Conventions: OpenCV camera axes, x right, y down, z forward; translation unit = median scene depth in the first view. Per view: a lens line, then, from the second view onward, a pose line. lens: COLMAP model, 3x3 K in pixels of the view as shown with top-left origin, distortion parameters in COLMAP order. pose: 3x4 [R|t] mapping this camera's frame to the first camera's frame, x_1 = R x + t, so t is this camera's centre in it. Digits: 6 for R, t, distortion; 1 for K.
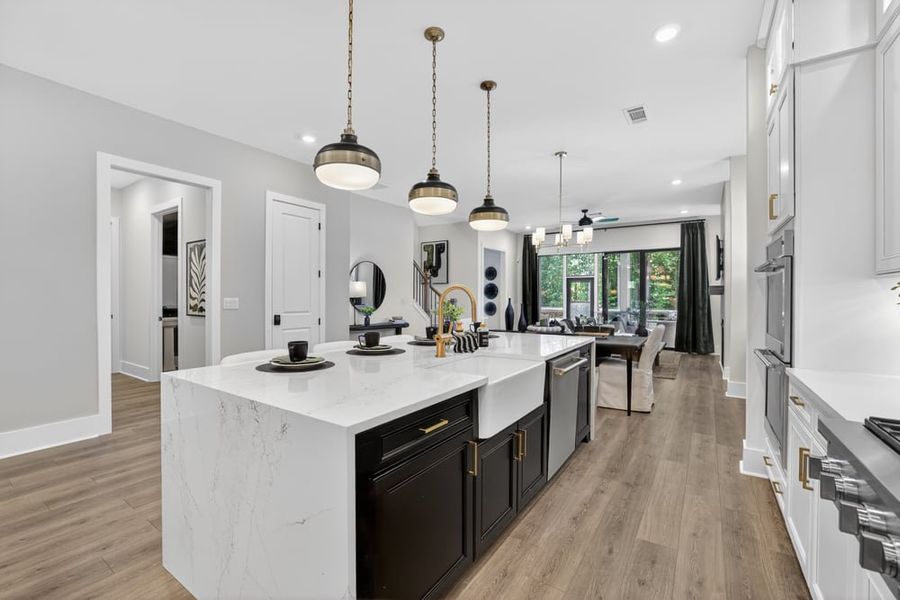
lens RADIAL K [[391.2, 0, 450.3], [0, 391.2, 297.3], [0, 0, 1]] dist [0.021061, 0.000006]
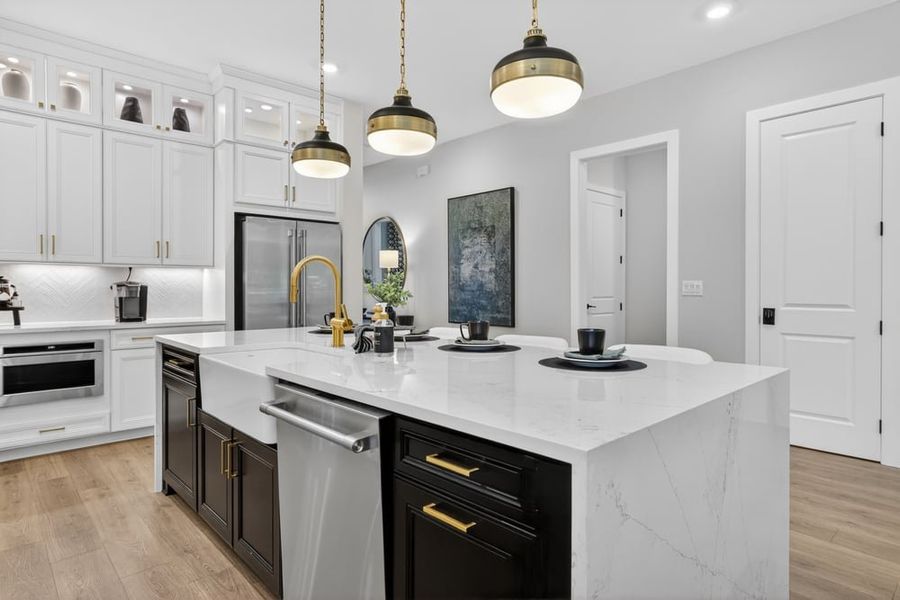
lens RADIAL K [[507.0, 0, 451.3], [0, 507.0, 299.5], [0, 0, 1]] dist [0.001464, 0.000339]
pose [[-0.248600, 0.013768, -0.968508, 0.505782], [-0.002586, 0.999886, 0.014877, 0.024917], [0.968603, 0.006203, -0.248536, 0.828711]]
